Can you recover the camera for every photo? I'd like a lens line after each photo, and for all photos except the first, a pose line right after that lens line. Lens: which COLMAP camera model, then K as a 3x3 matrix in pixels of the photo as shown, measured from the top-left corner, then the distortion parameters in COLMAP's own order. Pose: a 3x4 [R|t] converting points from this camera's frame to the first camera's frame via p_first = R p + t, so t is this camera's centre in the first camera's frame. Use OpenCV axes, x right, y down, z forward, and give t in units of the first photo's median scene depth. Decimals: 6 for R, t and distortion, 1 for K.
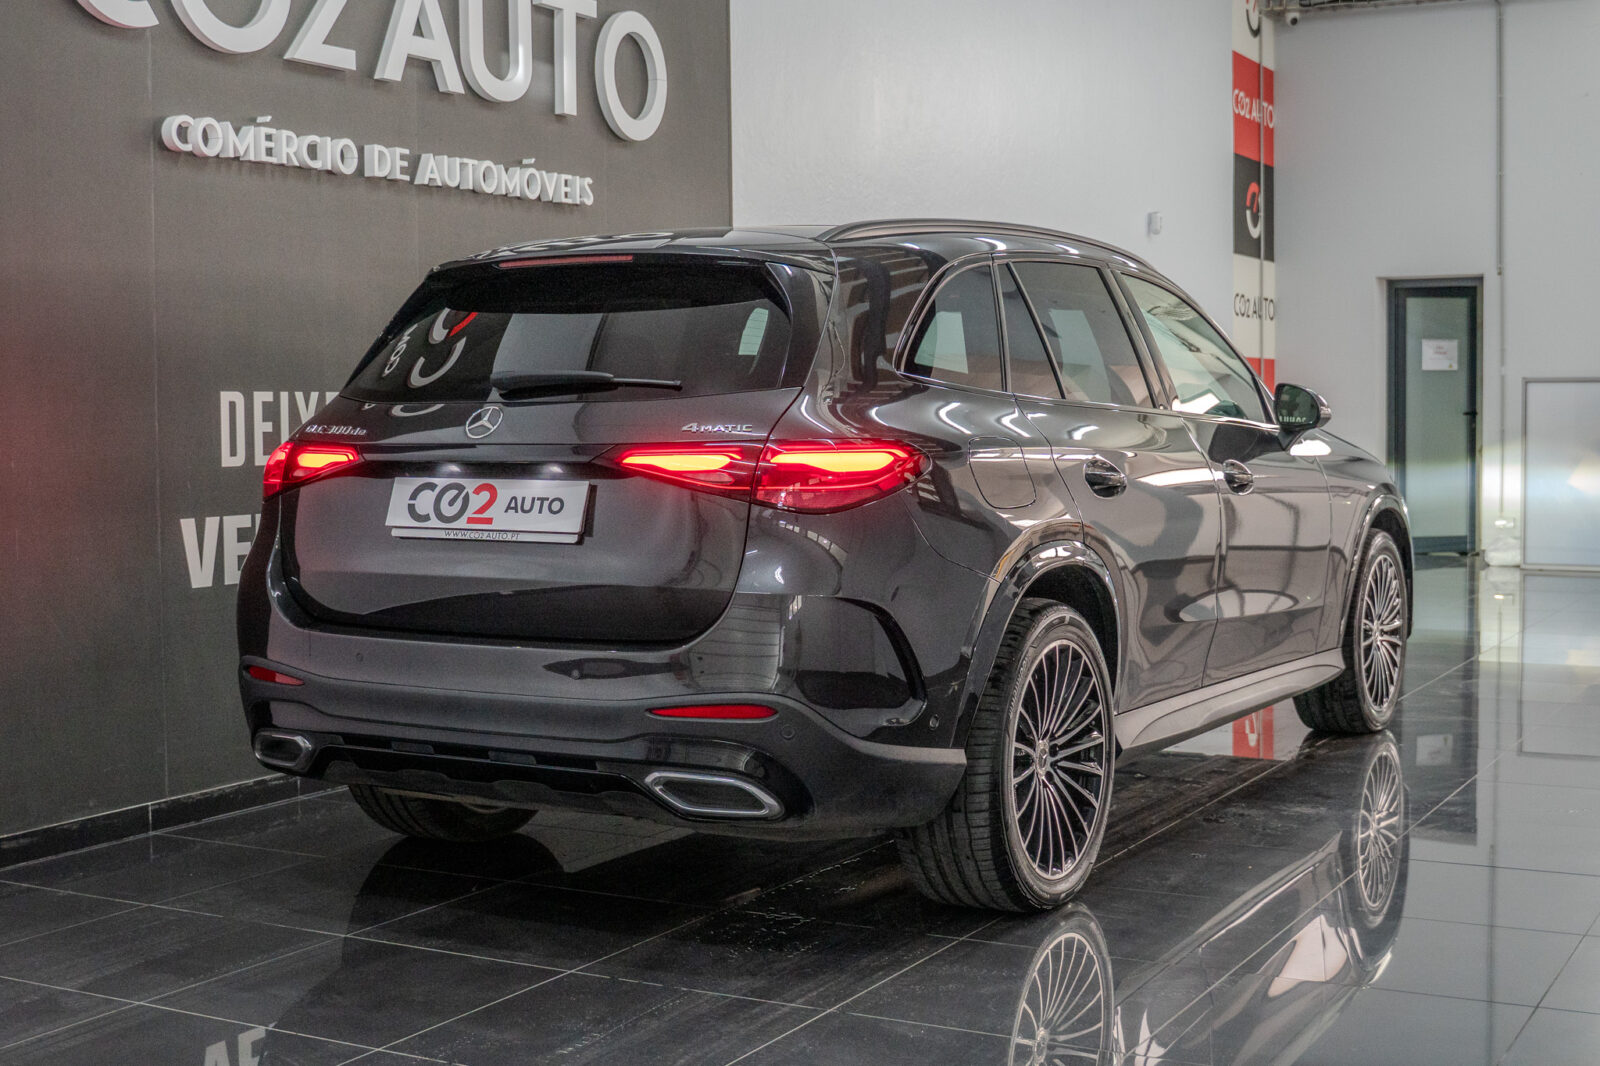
lens RADIAL K [[2085.4, 0, 799.3], [0, 2085.4, 529.9], [0, 0, 1]] dist [-0.068825, 0.000000]
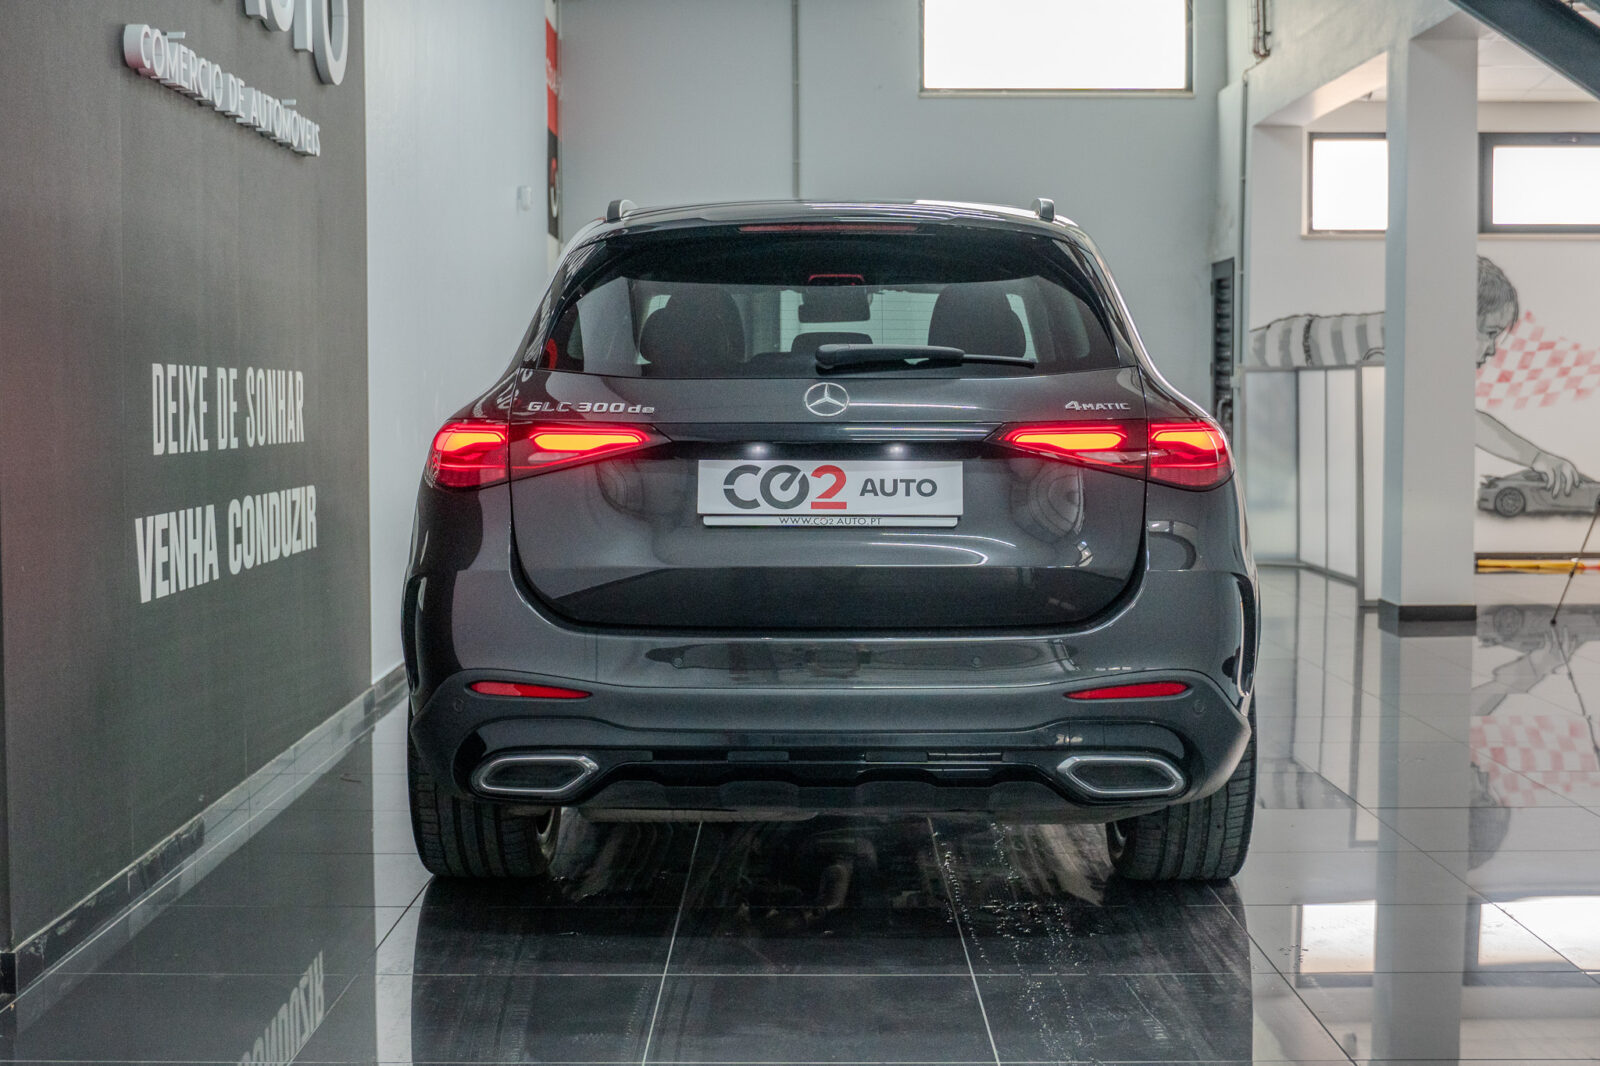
lens RADIAL K [[2294.3, 0, 801.5], [0, 2294.3, 535.8], [0, 0, 1]] dist [-0.059027, 0.000000]
pose [[0.873931, -0.023483, 0.485482, -0.657092], [0.022990, 0.999711, 0.006972, 0.001712], [-0.485506, 0.005068, 0.874219, 0.112714]]
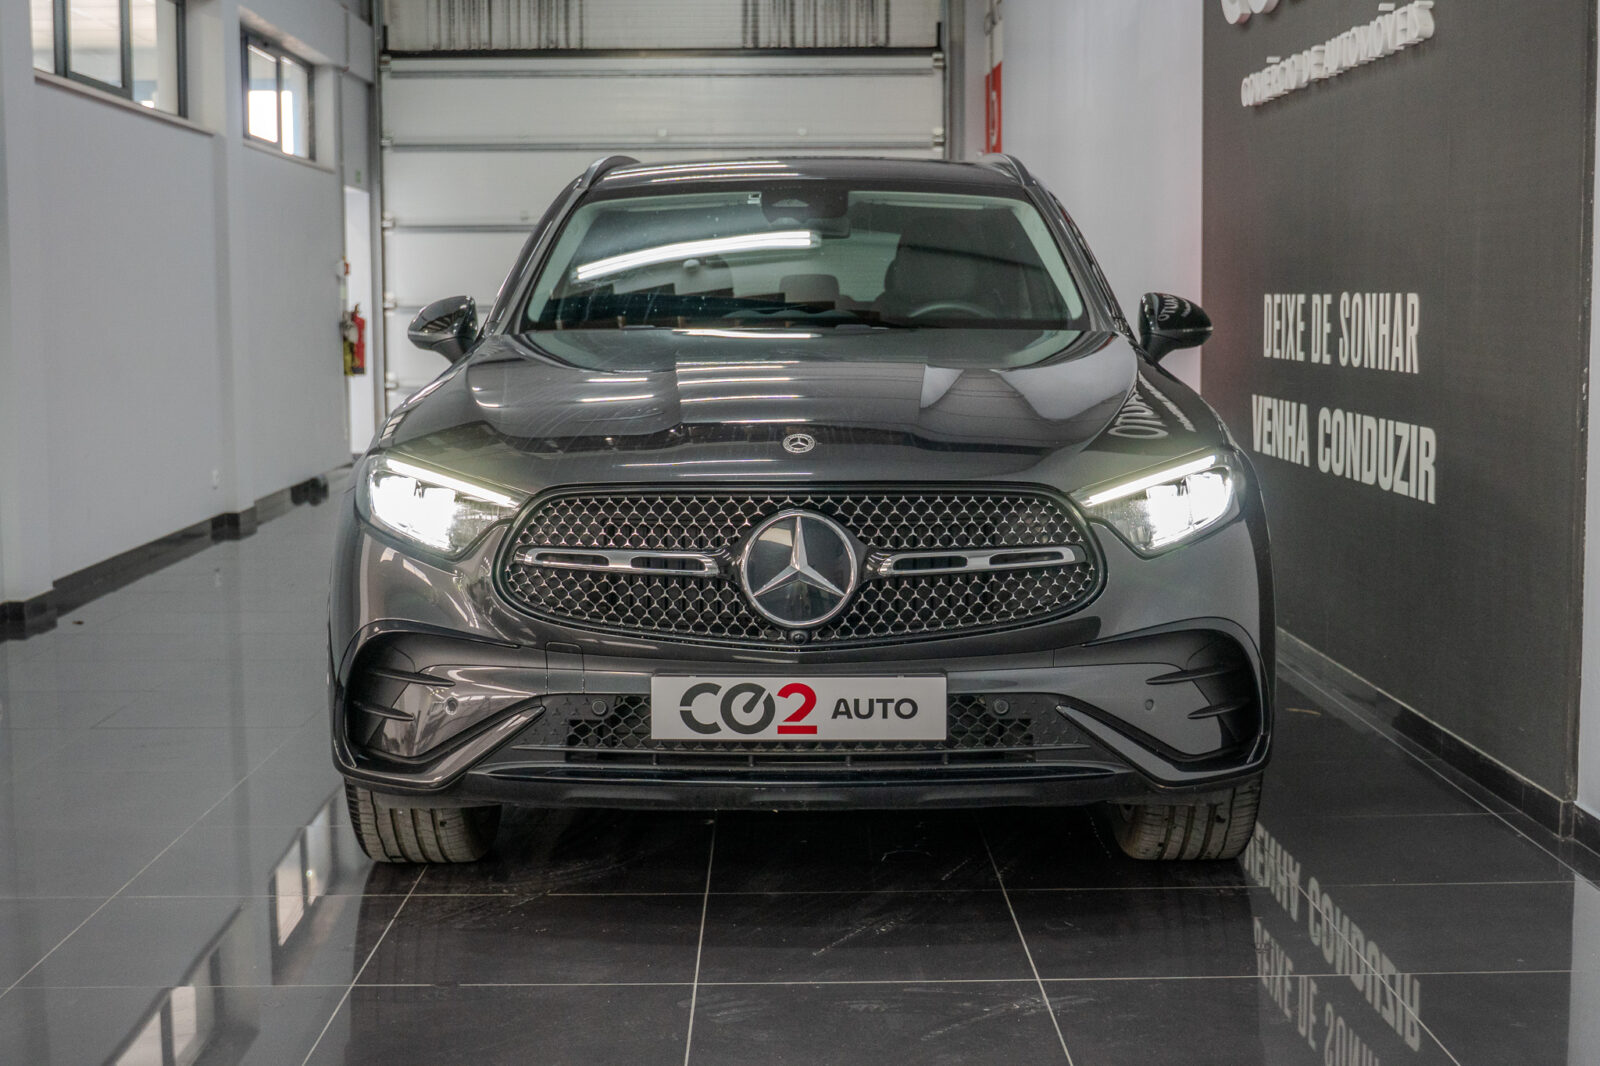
lens RADIAL K [[2272.2, 0, 799.8], [0, 2272.2, 531.9], [0, 0, 1]] dist [-0.015789, 0.000000]
pose [[-0.865401, 0.057493, -0.497770, 0.838990], [-0.023252, 0.987718, 0.154508, -0.170853], [0.500539, 0.145286, -0.853436, 2.687085]]
